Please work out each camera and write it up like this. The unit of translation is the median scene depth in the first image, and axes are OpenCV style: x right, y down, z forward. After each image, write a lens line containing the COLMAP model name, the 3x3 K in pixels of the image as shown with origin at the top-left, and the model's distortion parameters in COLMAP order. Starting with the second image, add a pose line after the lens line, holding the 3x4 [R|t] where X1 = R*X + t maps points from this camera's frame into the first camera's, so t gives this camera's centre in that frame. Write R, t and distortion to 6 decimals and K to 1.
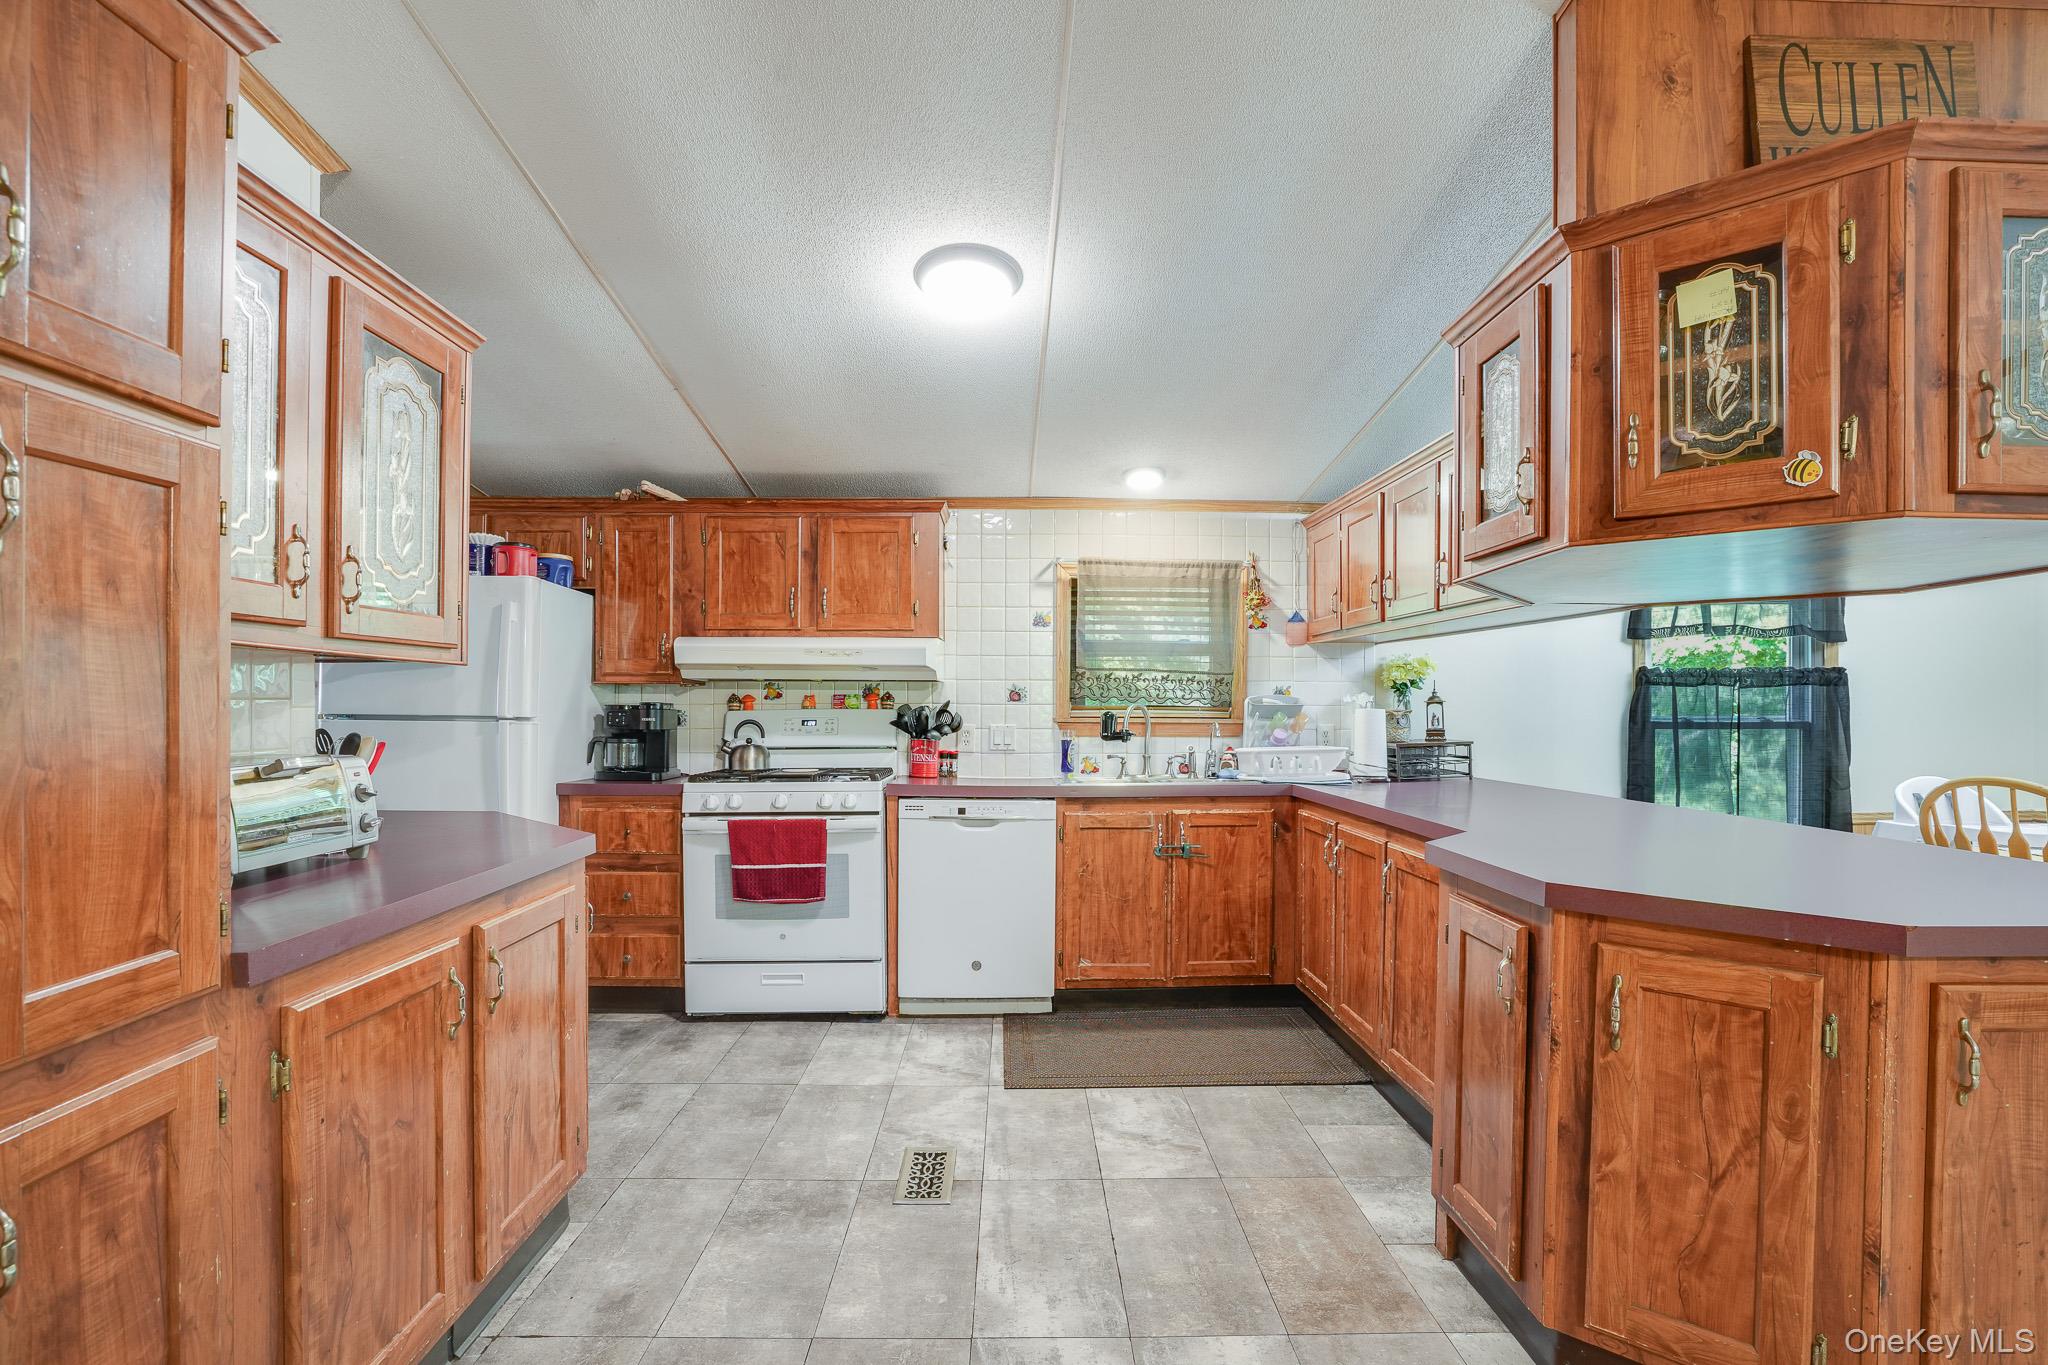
lens RADIAL K [[969.6, 0, 1023.7], [0, 969.6, 697.5], [0, 0, 1]] dist [-0.059314, 0.020555]
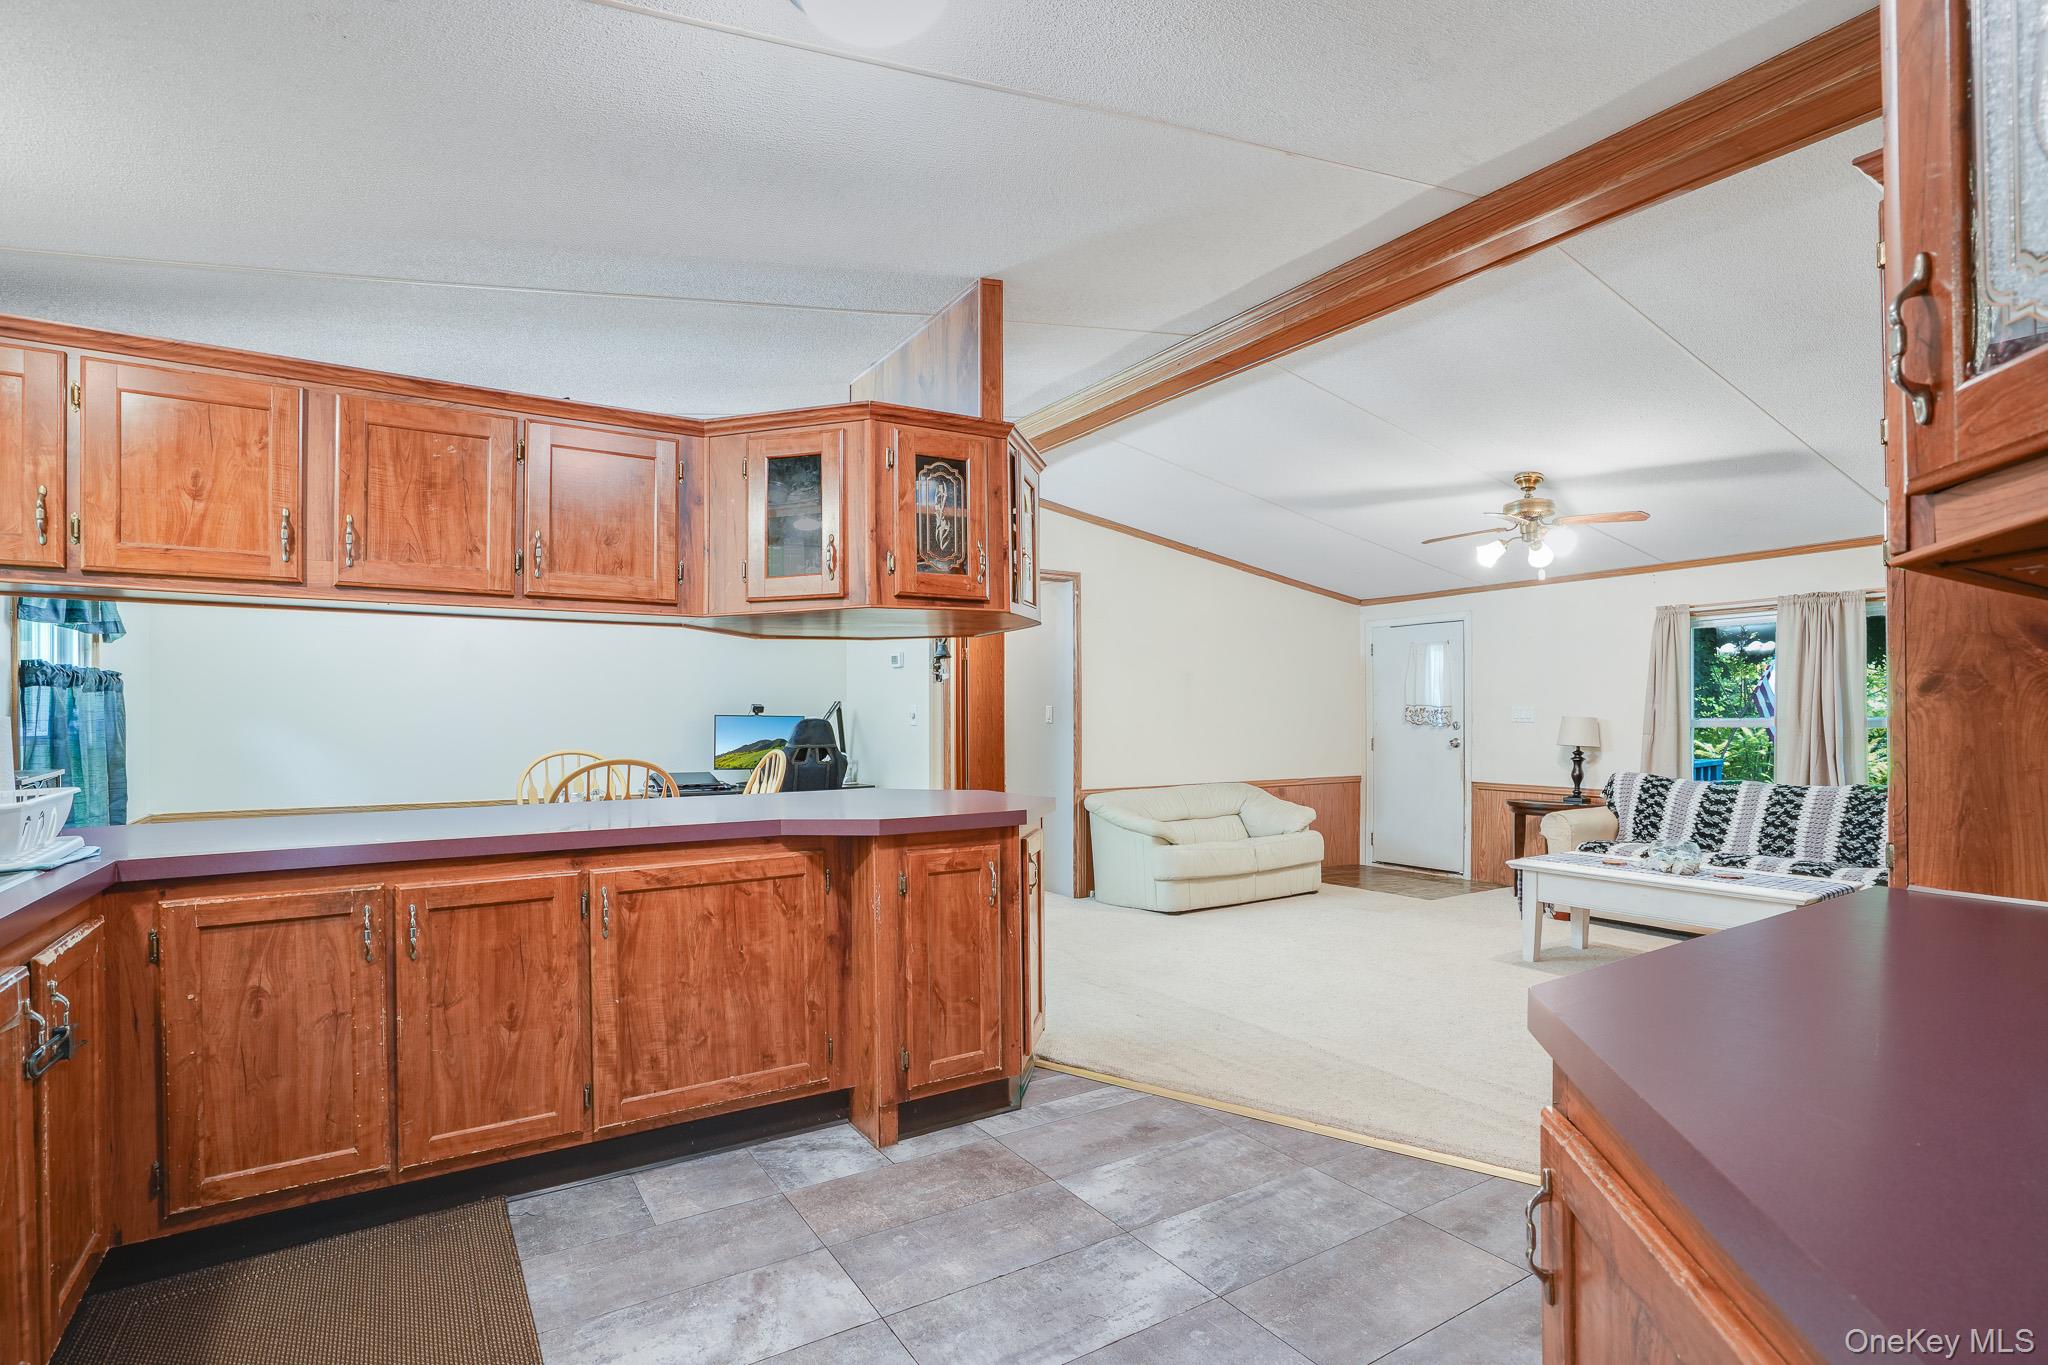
lens RADIAL K [[969.6, 0, 1023.7], [0, 969.6, 697.5], [0, 0, 1]] dist [-0.059314, 0.020555]
pose [[-0.525053, 0.011369, 0.850994, -0.464165], [0.001655, 0.999923, -0.012337, 0.004852], [-0.851068, -0.005070, -0.525031, 0.946275]]
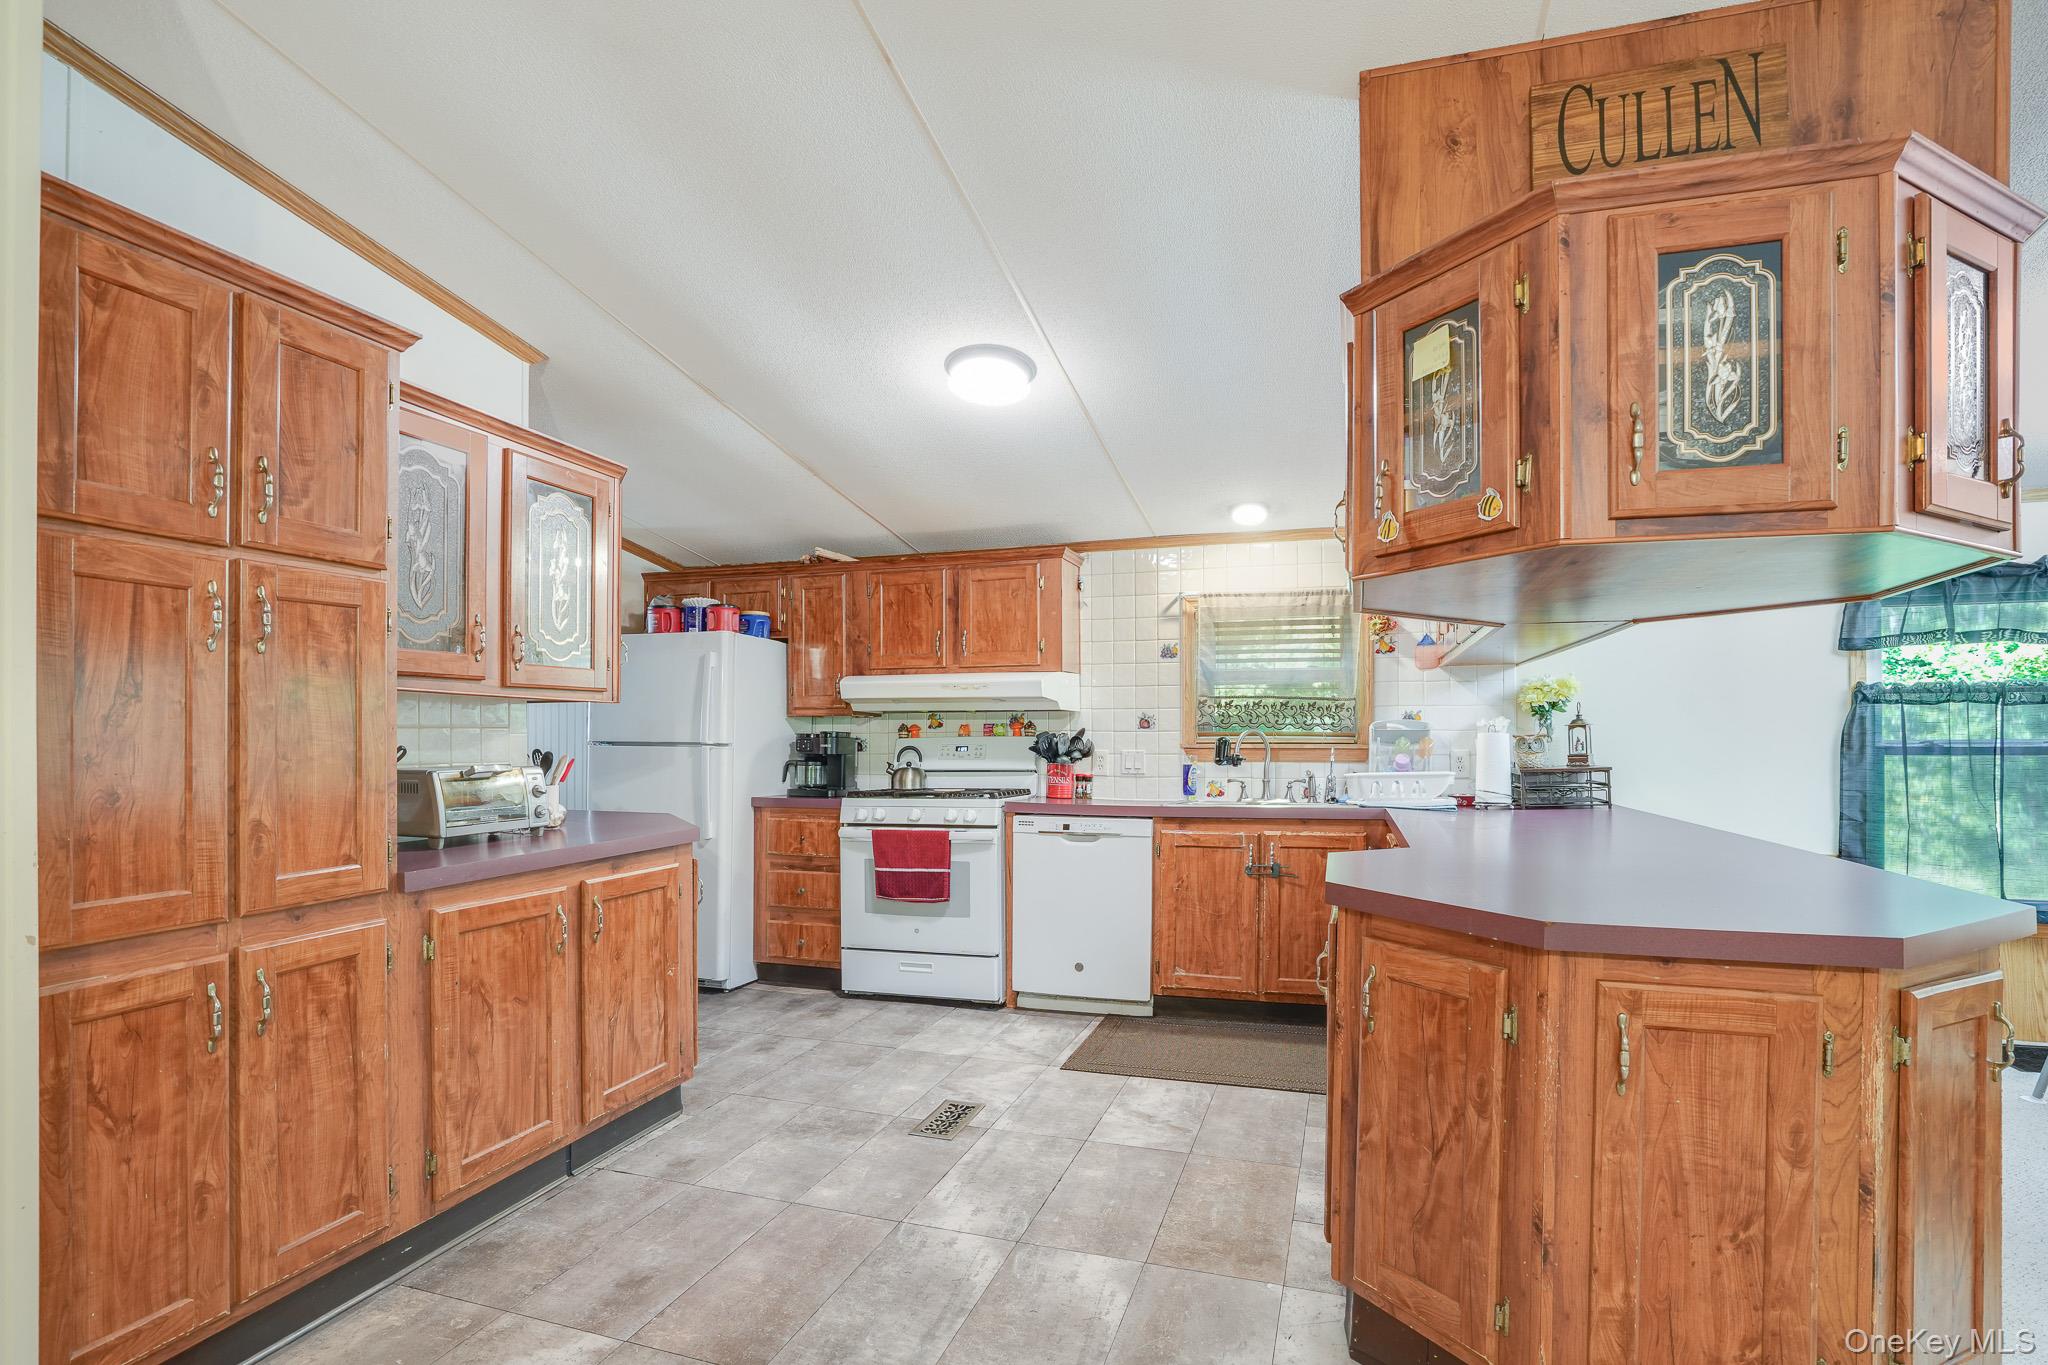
lens RADIAL K [[1001.9, 0, 1016.8], [0, 1001.9, 722.8], [0, 0, 1]] dist [-0.068075, 0.032930]
pose [[0.943249, -0.009497, -0.331949, 0.291926], [0.007479, 0.999945, -0.007357, 0.006409], [0.332001, 0.004457, 0.943269, -0.112784]]
